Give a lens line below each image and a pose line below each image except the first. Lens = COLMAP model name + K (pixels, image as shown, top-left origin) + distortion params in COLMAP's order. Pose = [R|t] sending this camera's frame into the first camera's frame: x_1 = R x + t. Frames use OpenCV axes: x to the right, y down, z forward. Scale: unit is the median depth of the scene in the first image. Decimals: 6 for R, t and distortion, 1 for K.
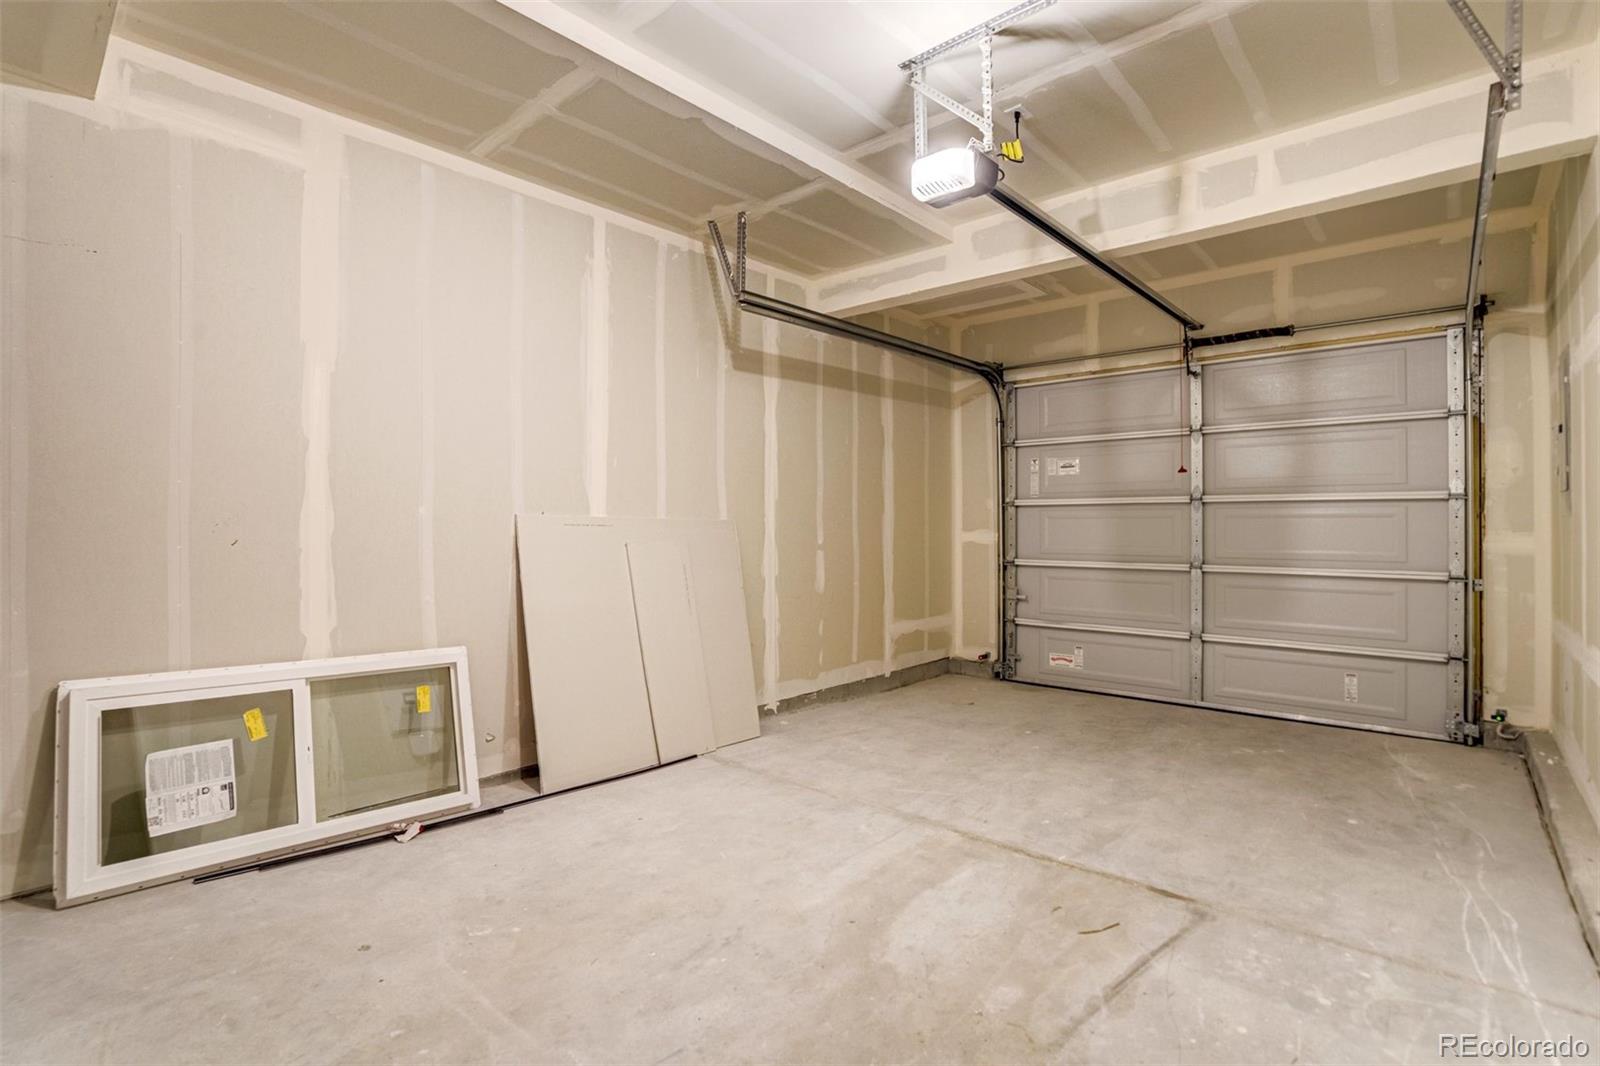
lens RADIAL K [[746.0, 0, 797.2], [0, 746.0, 525.6], [0, 0, 1]] dist [-0.037735, 0.013553]
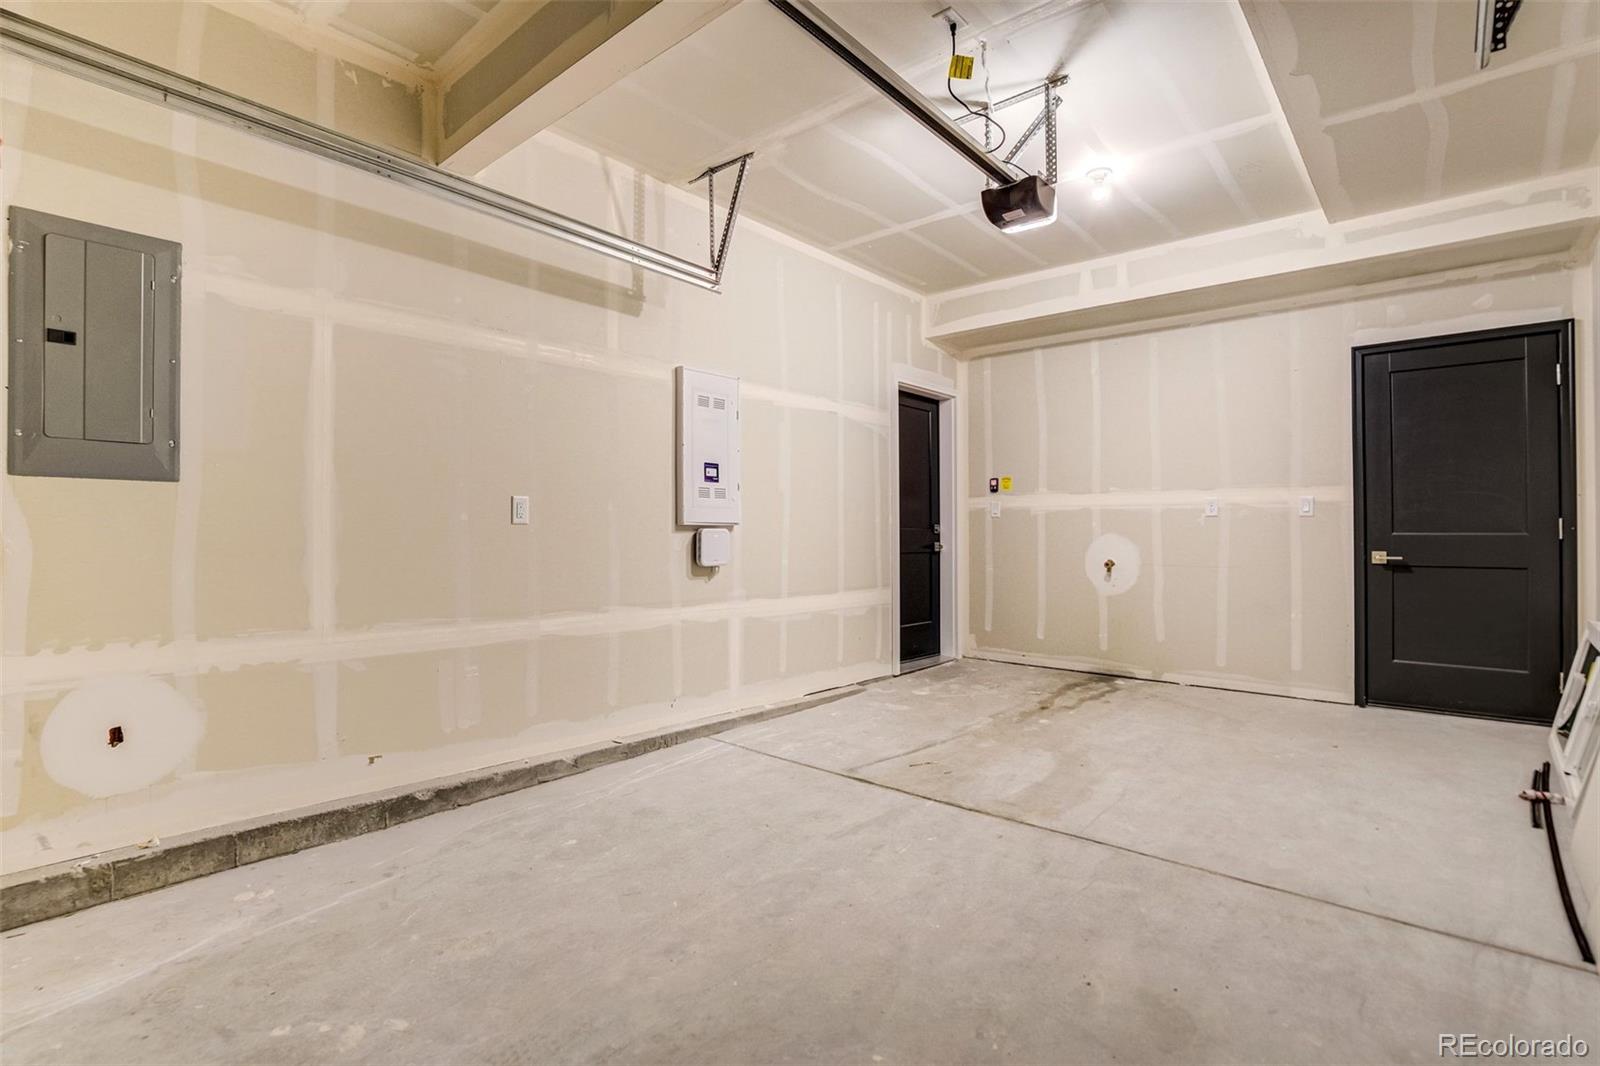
lens RADIAL K [[746.0, 0, 801.6], [0, 746.0, 531.0], [0, 0, 1]] dist [-0.037735, 0.013553]
pose [[-0.999937, -0.006933, -0.008807, 0.610717], [-0.006924, 0.999976, -0.001011, 0.045961], [0.008813, -0.000950, -0.999961, 2.290979]]
